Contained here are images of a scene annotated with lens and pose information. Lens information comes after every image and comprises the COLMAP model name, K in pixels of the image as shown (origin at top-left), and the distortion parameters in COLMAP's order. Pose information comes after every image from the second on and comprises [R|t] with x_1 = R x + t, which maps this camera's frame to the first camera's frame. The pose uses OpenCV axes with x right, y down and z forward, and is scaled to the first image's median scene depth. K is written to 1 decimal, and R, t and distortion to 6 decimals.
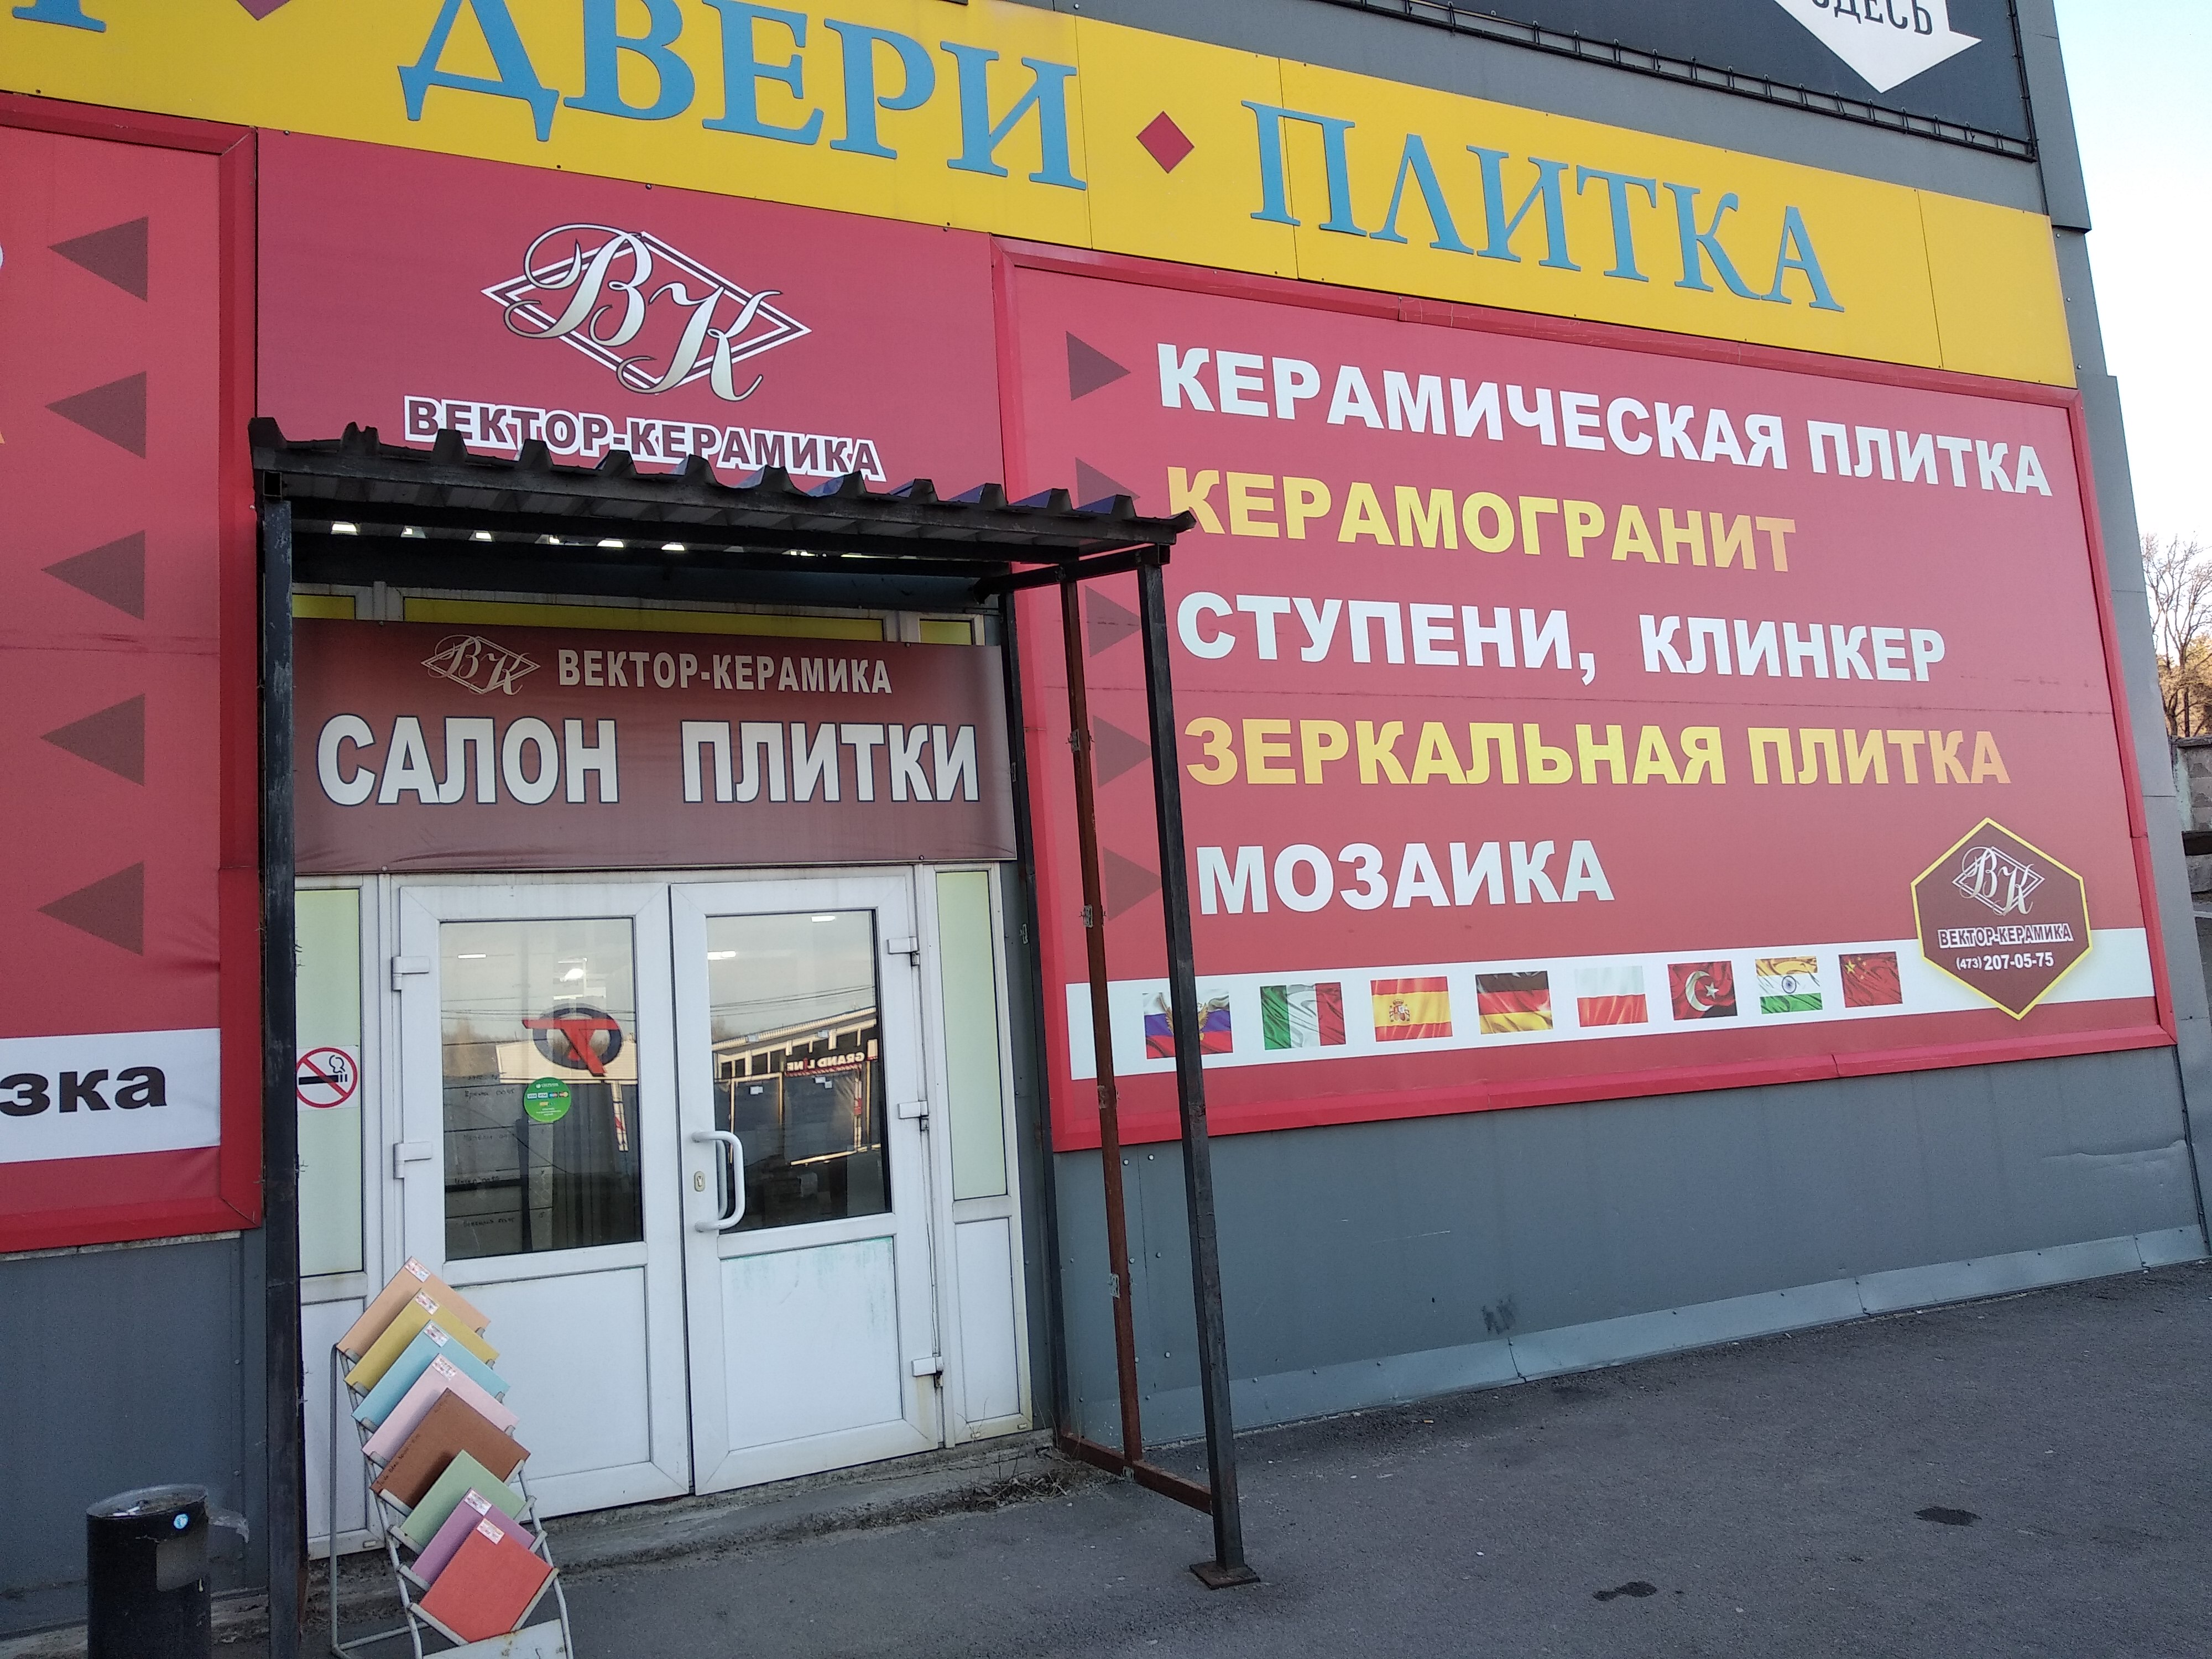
lens RADIAL K [[1723.5, 0, 1100.4], [0, 1723.5, 819.1], [0, 0, 1]] dist [0.053384, -0.091206]
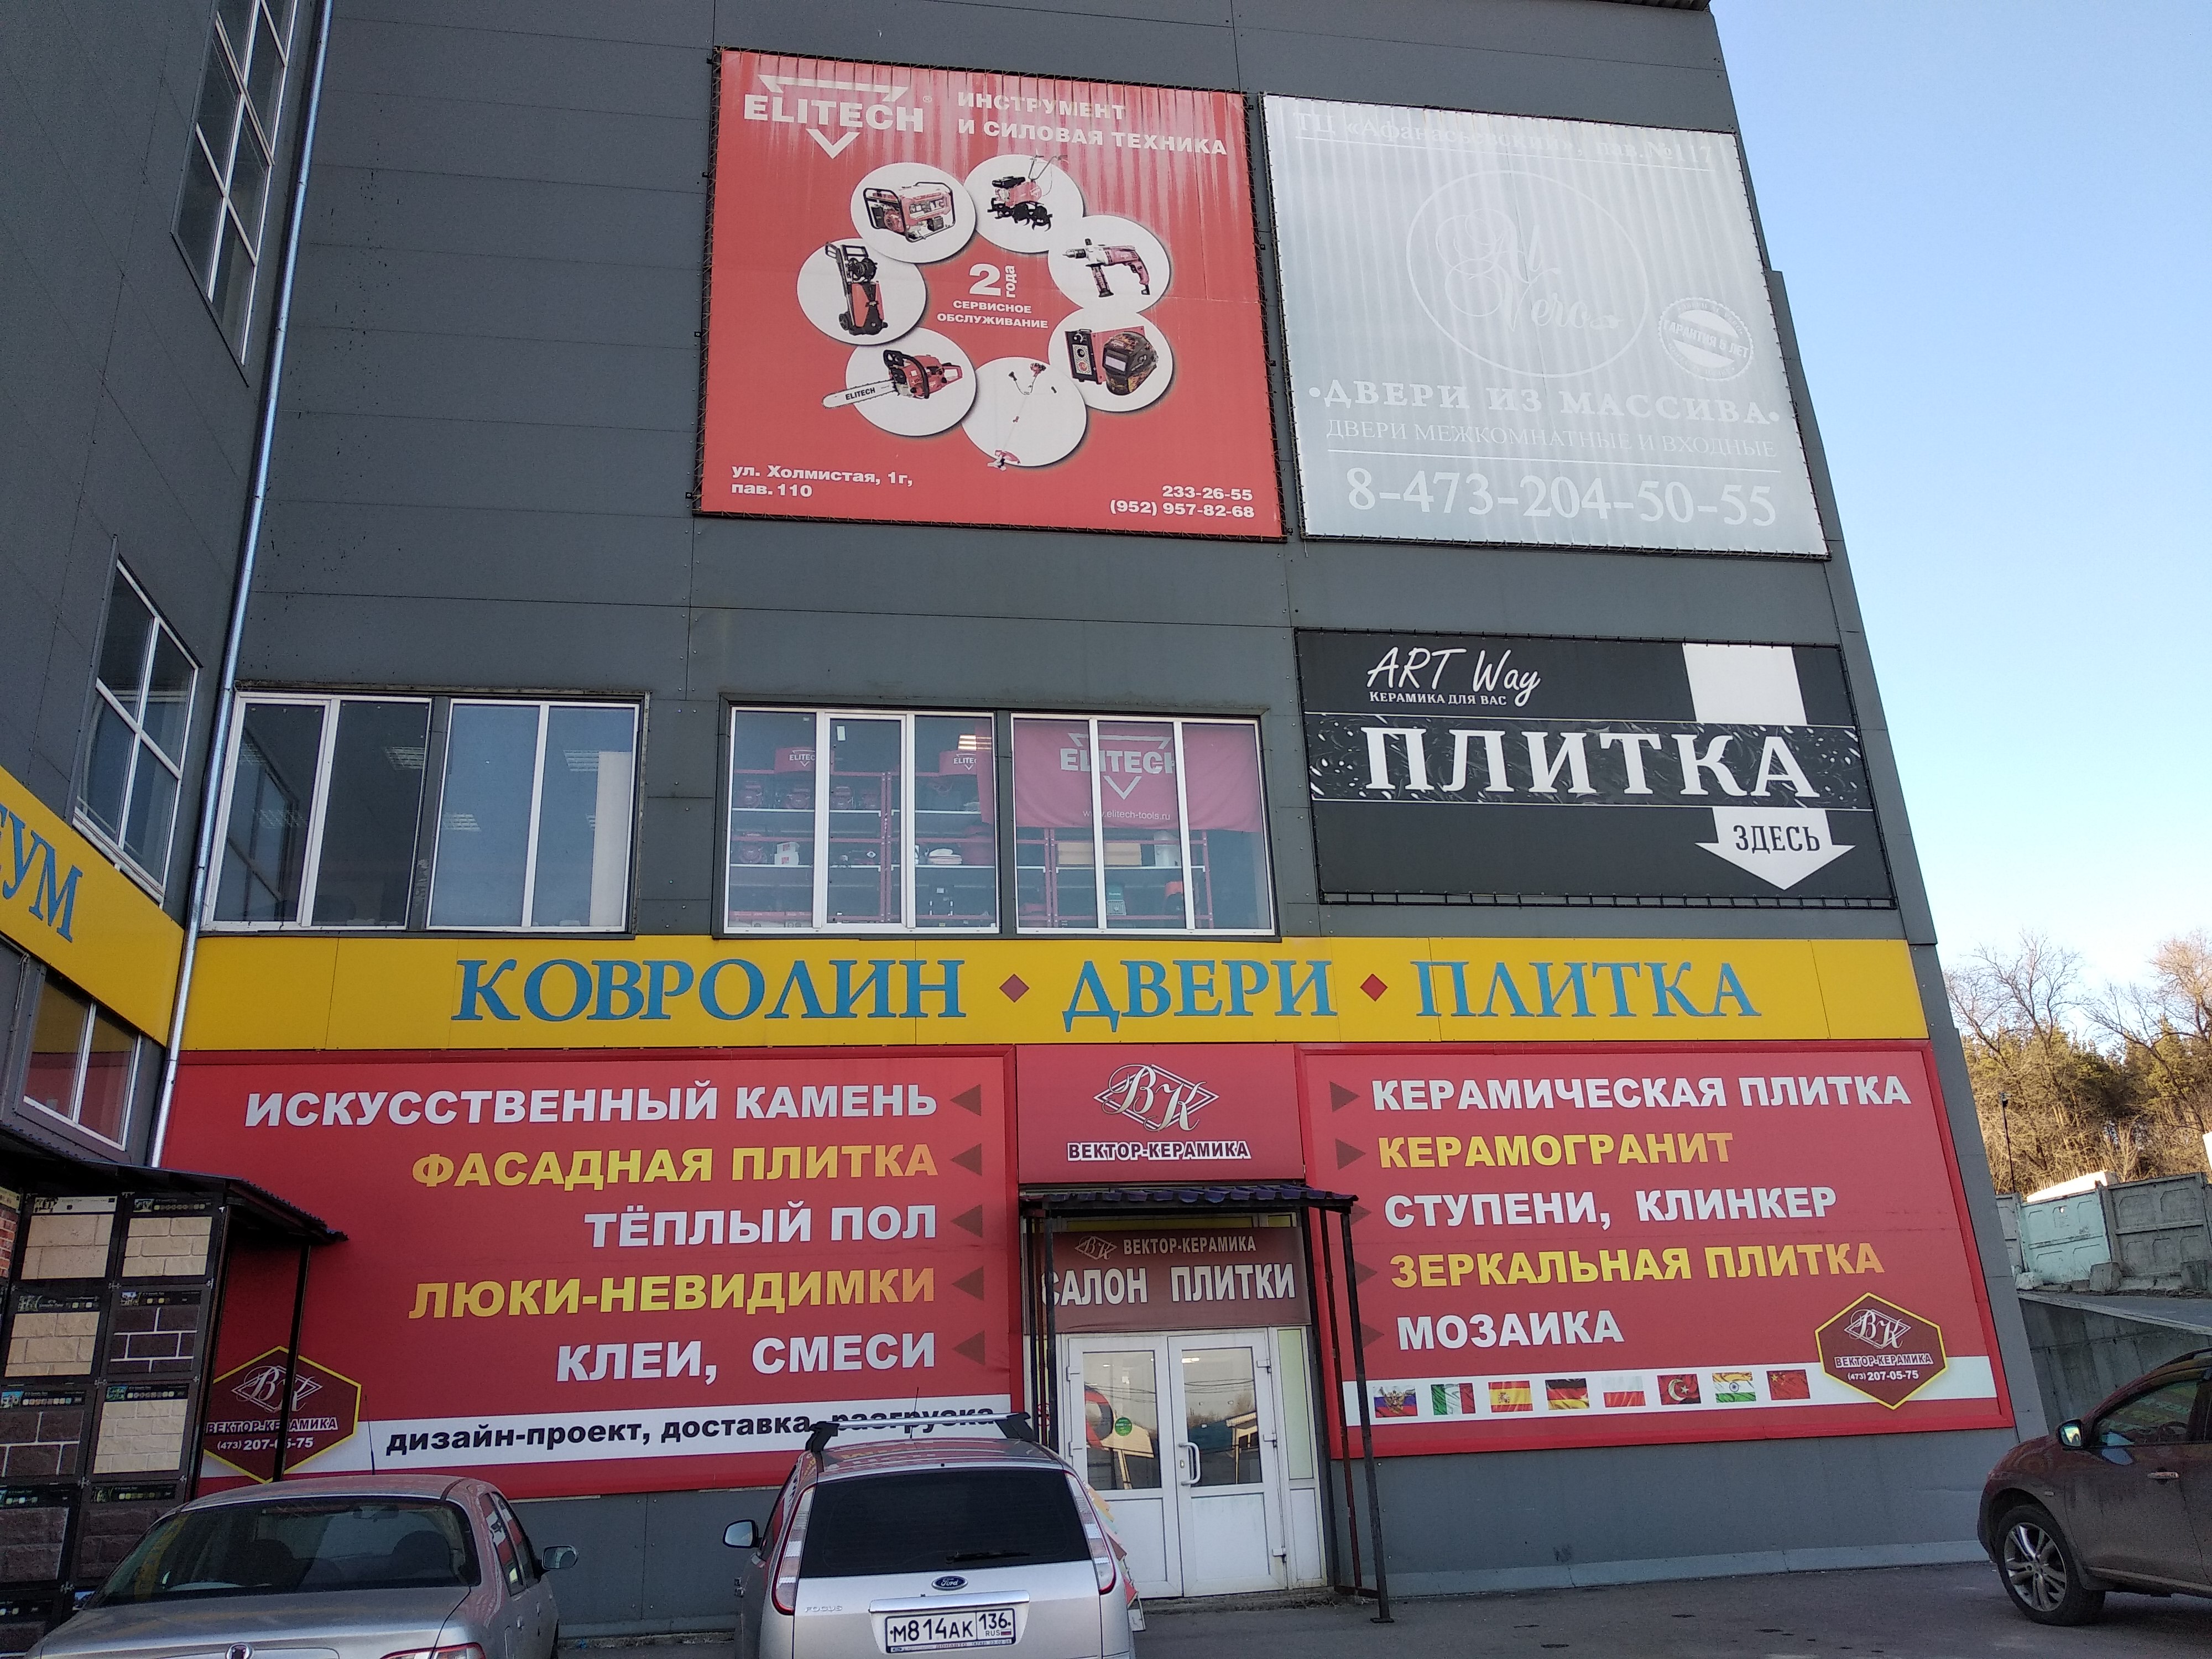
lens RADIAL K [[1723.5, 0, 1098.2], [0, 1723.5, 817.5], [0, 0, 1]] dist [0.053384, -0.091206]
pose [[0.964287, -0.065576, -0.256614, 0.280220], [0.011598, 0.978391, -0.206439, -0.147374], [0.264606, 0.196090, 0.944210, -1.247535]]
